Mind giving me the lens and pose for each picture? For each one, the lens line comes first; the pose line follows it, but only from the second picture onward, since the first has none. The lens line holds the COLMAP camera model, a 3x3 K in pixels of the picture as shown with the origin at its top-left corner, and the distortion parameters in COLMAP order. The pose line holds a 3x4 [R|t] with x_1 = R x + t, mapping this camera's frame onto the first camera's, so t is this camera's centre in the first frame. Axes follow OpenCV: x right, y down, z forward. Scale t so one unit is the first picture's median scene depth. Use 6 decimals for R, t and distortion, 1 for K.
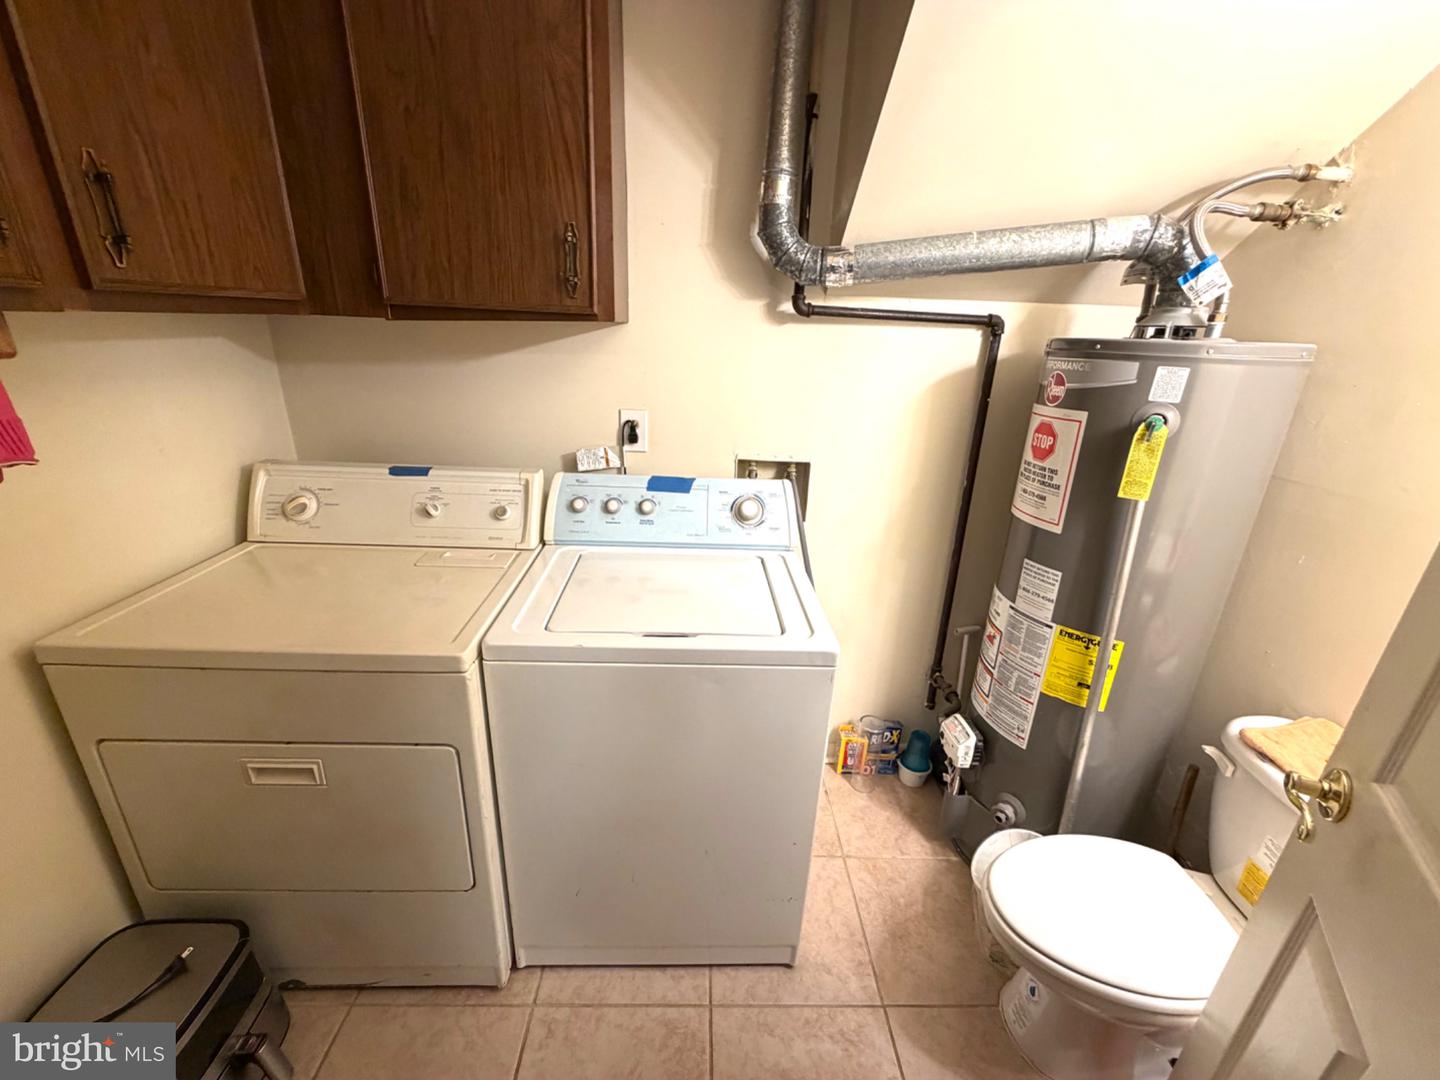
lens RADIAL K [[575.9, 0, 715.2], [0, 575.9, 540.0], [0, 0, 1]] dist [-0.000552, -0.000093]
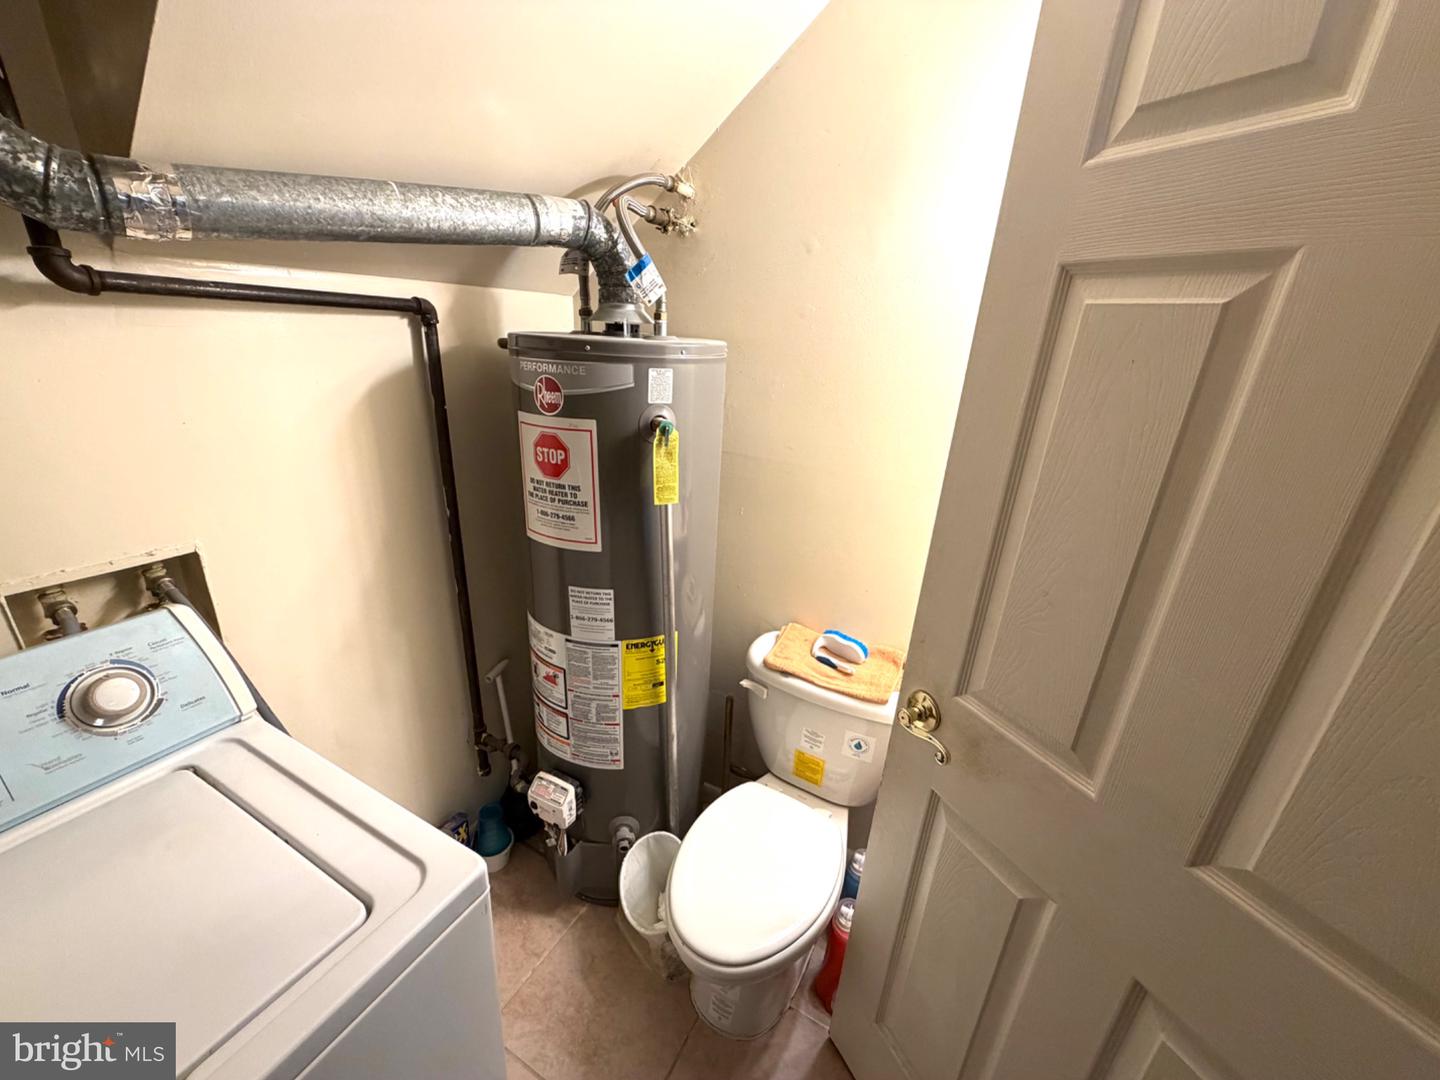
lens RADIAL K [[575.9, 0, 715.2], [0, 575.9, 540.0], [0, 0, 1]] dist [-0.000552, -0.000093]
pose [[0.500278, -0.309590, 0.808626, -0.044282], [0.260767, 0.944406, 0.200244, -0.160120], [-0.825665, 0.110686, 0.553196, 0.331667]]
